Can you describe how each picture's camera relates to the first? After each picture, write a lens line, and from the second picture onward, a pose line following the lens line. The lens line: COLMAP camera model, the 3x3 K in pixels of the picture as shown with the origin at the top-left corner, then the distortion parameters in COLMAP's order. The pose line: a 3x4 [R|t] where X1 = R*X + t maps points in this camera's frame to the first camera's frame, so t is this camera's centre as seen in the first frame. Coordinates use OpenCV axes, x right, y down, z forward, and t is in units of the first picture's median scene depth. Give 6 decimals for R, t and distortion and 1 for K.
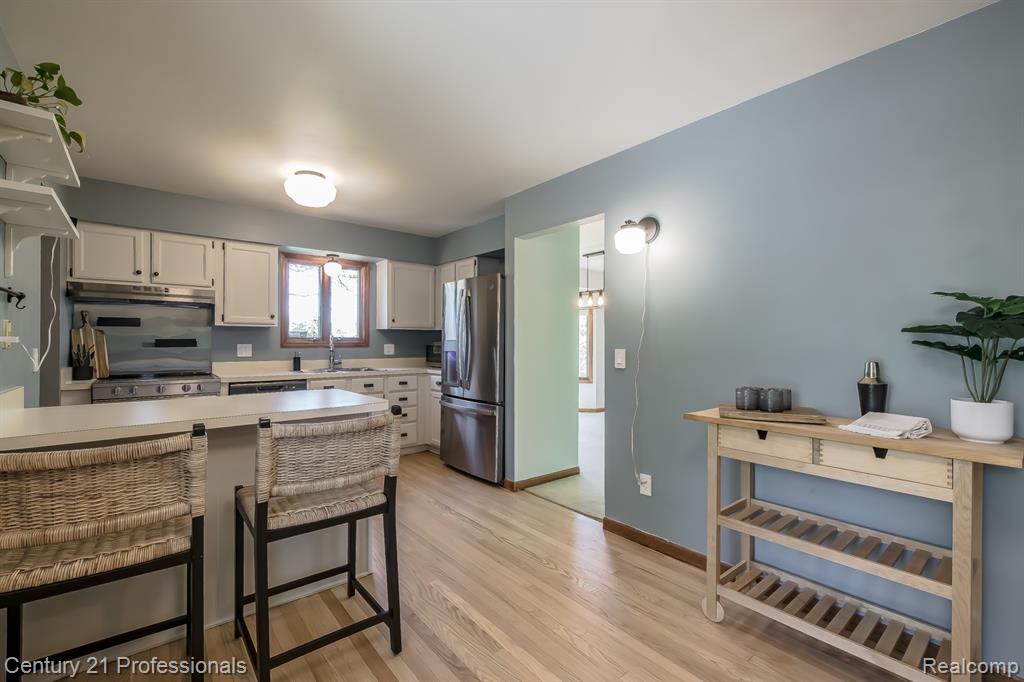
lens RADIAL K [[444.9, 0, 506.6], [0, 444.9, 343.6], [0, 0, 1]] dist [0.001237, 0.000104]
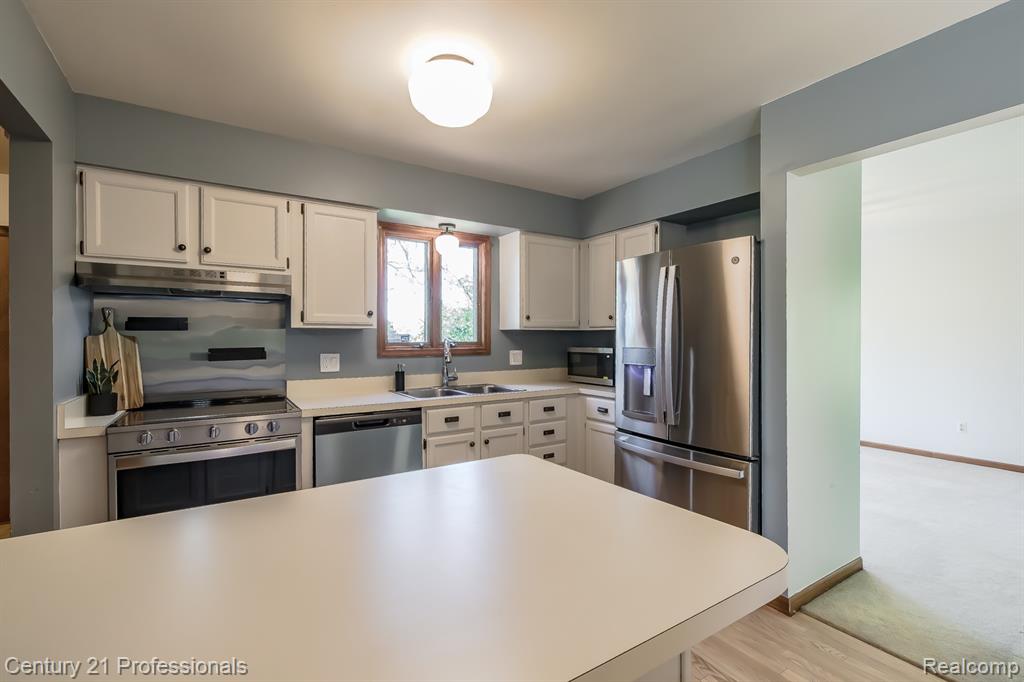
lens RADIAL K [[448.5, 0, 512.0], [0, 448.5, 341.0], [0, 0, 1]] dist [-0.001792, -0.000082]
pose [[0.995083, -0.003320, -0.098993, -0.256101], [0.003836, 0.999980, 0.005027, -0.022614], [0.098974, -0.005382, 0.995075, 0.359223]]
